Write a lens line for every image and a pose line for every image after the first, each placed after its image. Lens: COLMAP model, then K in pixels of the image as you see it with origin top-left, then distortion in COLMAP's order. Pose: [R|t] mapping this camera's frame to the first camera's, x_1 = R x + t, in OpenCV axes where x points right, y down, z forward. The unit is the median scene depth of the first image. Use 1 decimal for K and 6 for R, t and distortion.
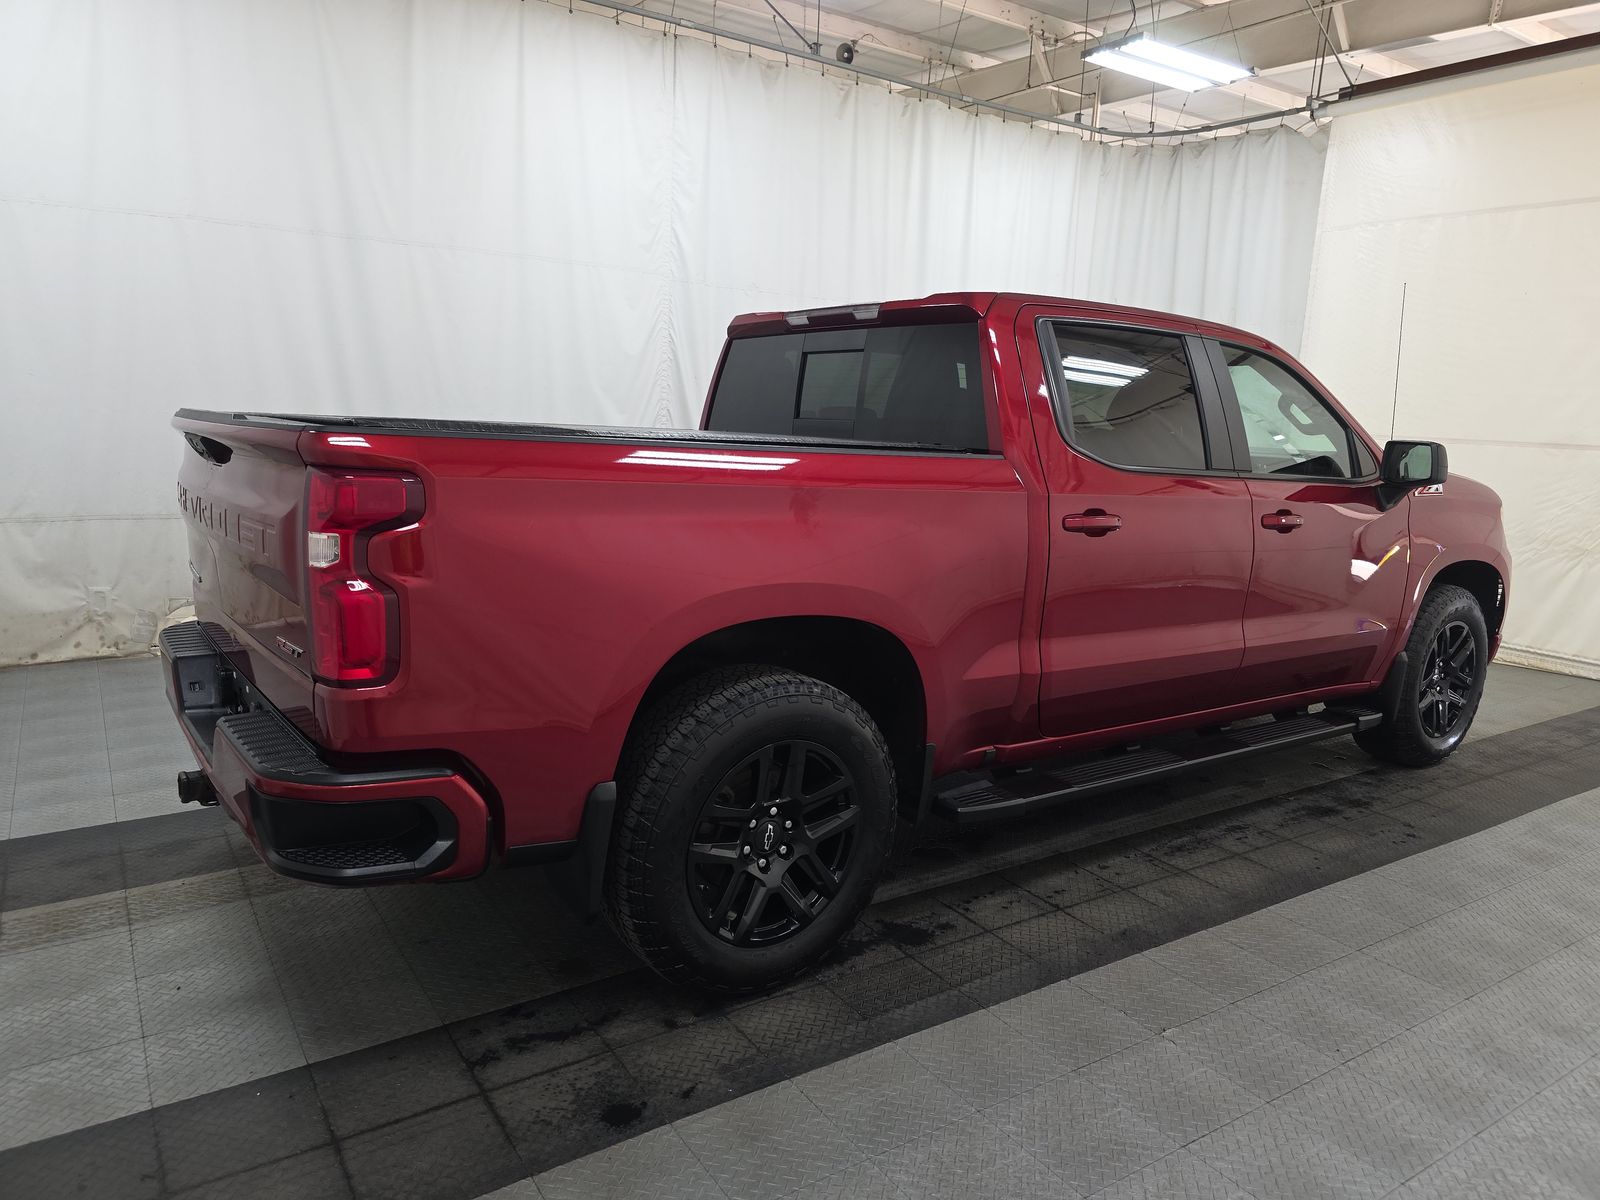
lens RADIAL K [[1172.0, 0, 800.0], [0, 1172.0, 600.0], [0, 0, 1]] dist [0.003133, 0.000274]
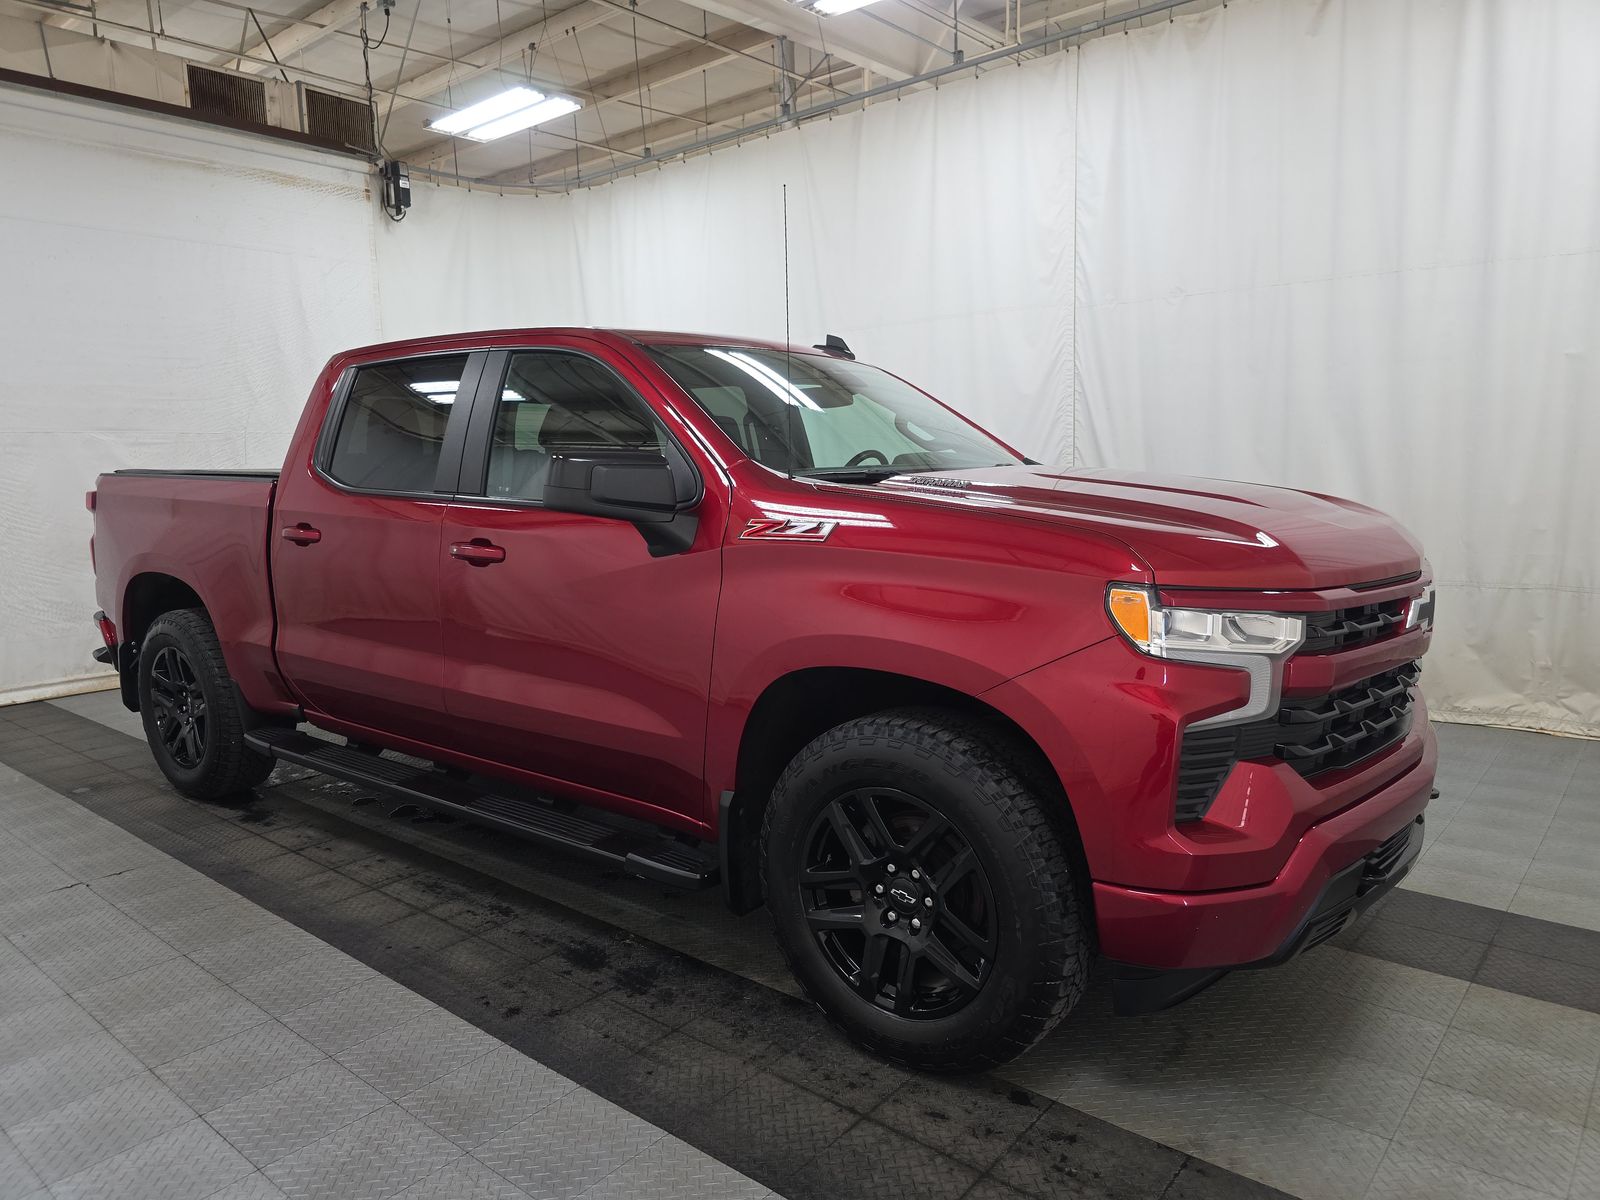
lens RADIAL K [[1172.0, 0, 800.0], [0, 1172.0, 600.0], [0, 0, 1]] dist [0.003133, 0.000274]
pose [[0.203194, 0.072362, -0.976461, 1.154481], [-0.118400, 0.991763, 0.048858, -0.094910], [0.971953, 0.105686, 0.210088, 0.930646]]
